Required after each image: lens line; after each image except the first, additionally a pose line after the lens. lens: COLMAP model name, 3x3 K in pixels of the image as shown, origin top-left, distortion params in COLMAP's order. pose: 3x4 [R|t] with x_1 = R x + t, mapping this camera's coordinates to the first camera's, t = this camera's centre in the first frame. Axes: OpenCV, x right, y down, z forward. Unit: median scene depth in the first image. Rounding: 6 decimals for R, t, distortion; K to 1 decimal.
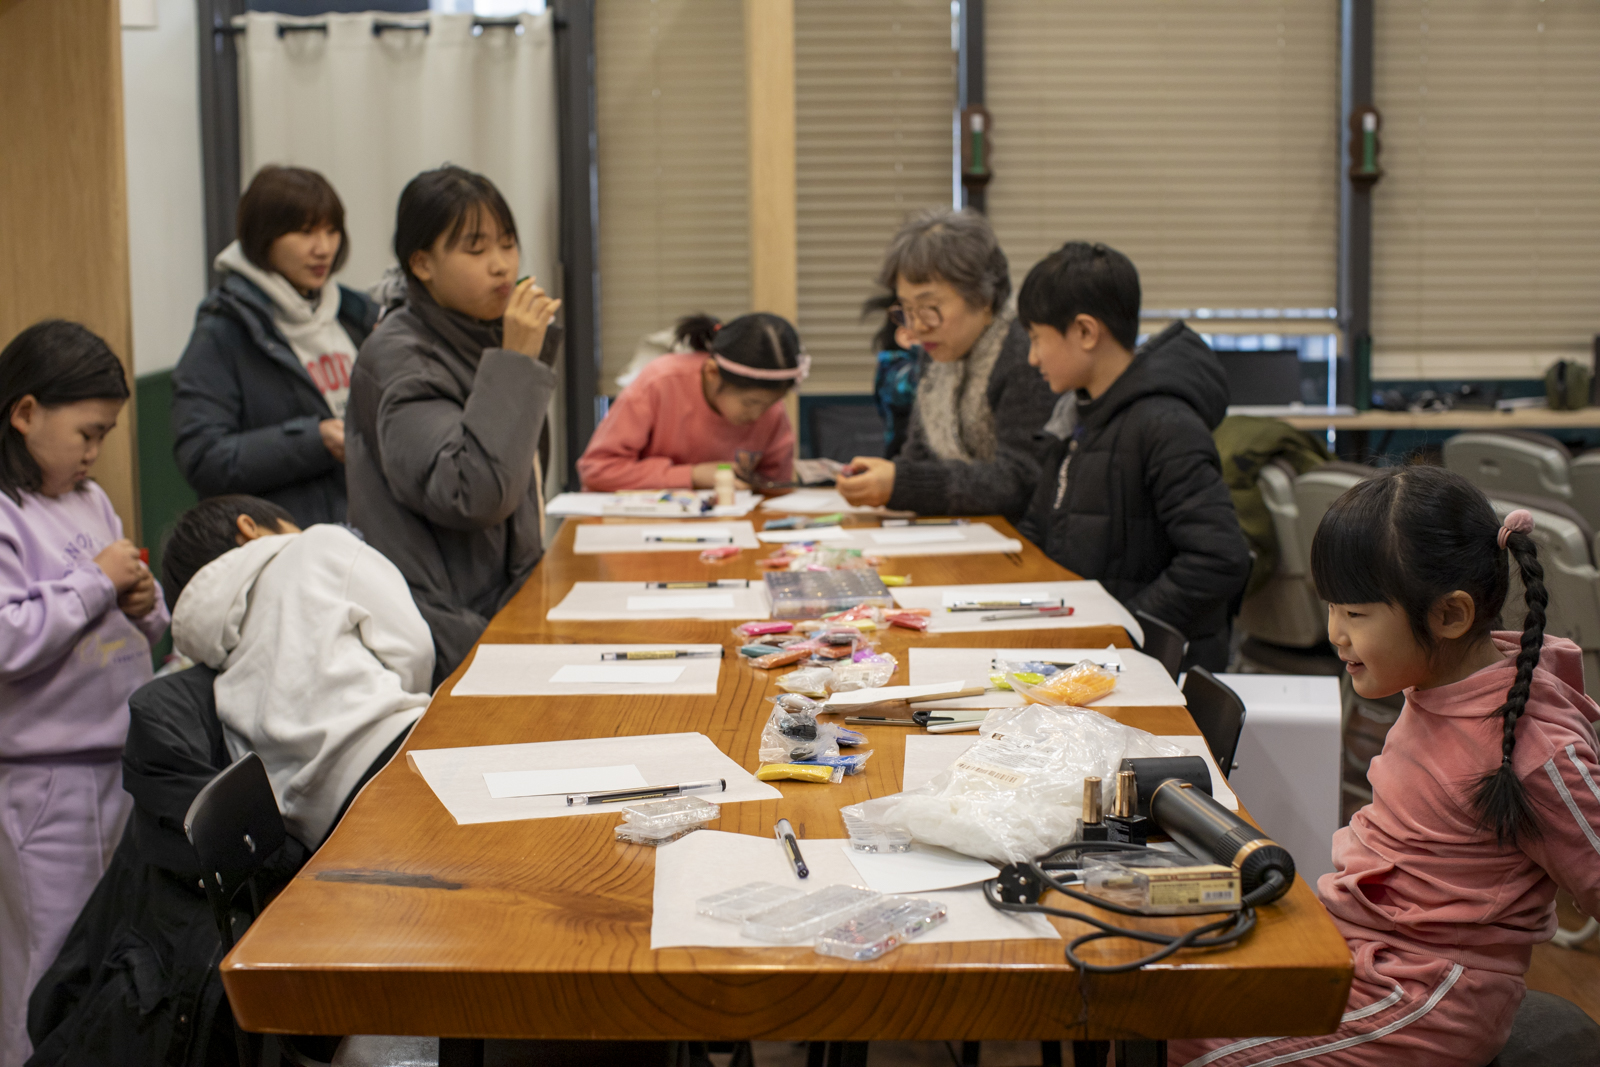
lens RADIAL K [[2339.7, 0, 800.0], [0, 2339.7, 533.5], [0, 0, 1]] dist [-0.212917, 0.508496]
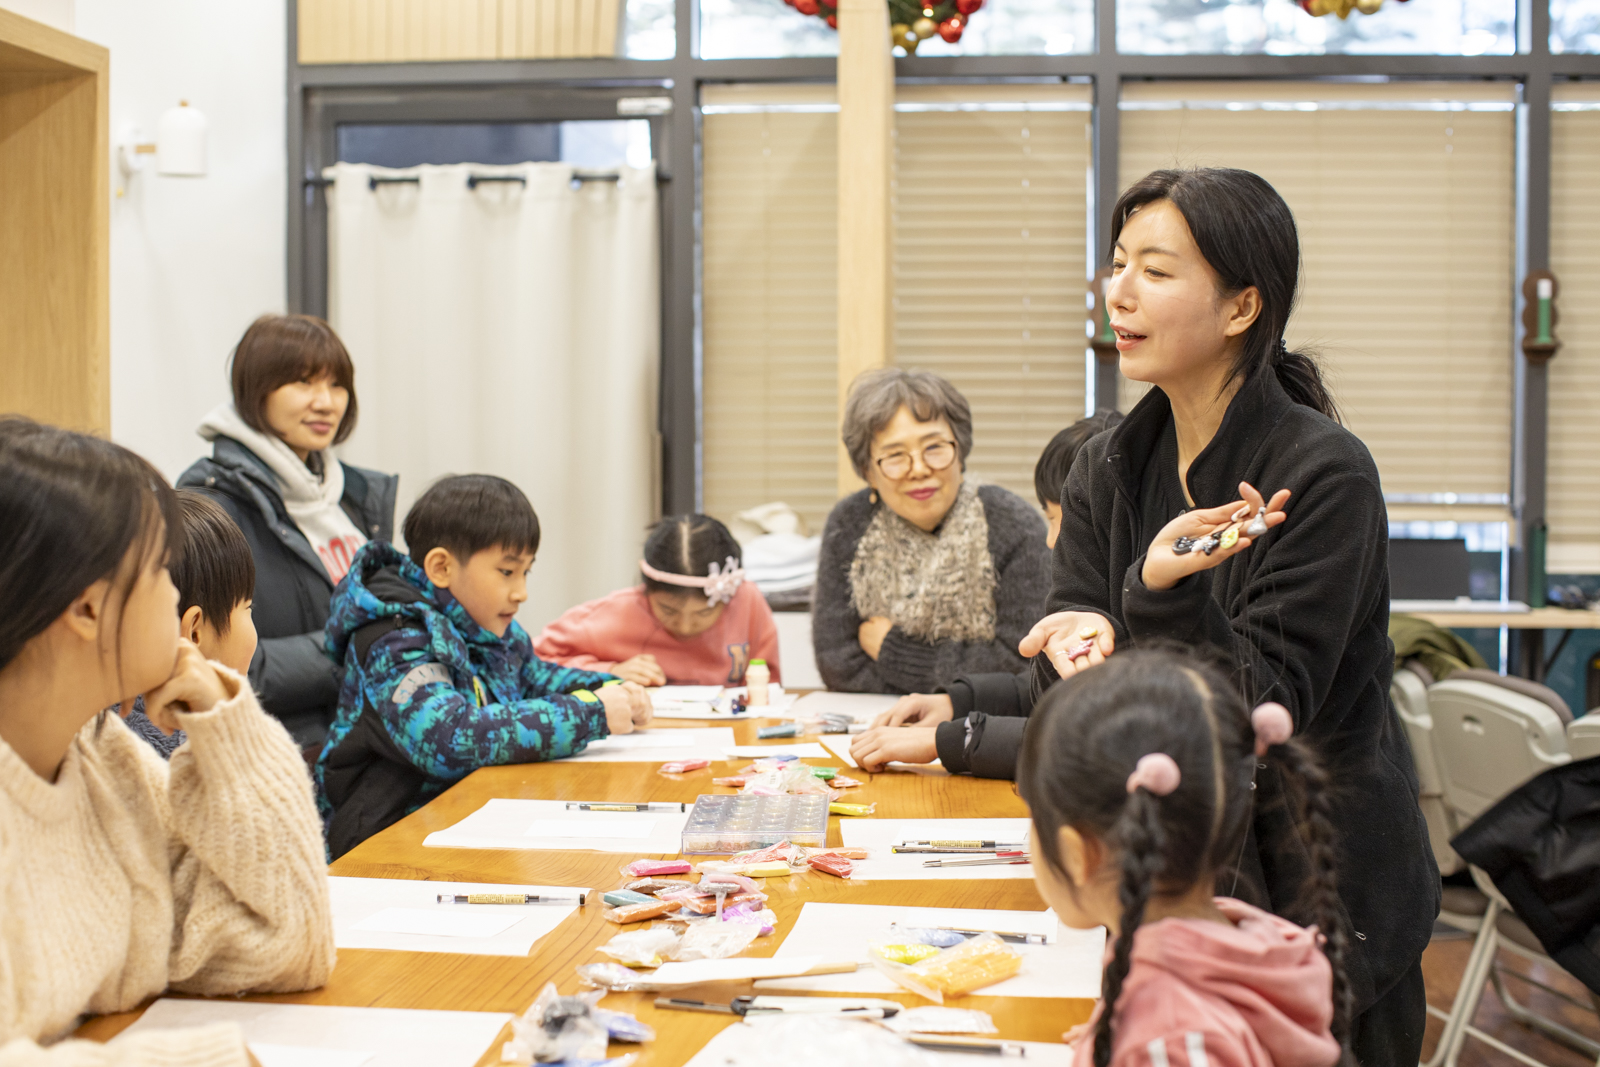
lens RADIAL K [[2339.7, 0, 800.0], [0, 2339.7, 533.5], [0, 0, 1]] dist [-0.212917, 0.508496]
pose [[0.993358, 0.019232, -0.113447, 0.060570], [-0.027515, 0.997032, -0.071902, -0.009641], [0.111728, 0.074546, 0.990939, 0.079492]]
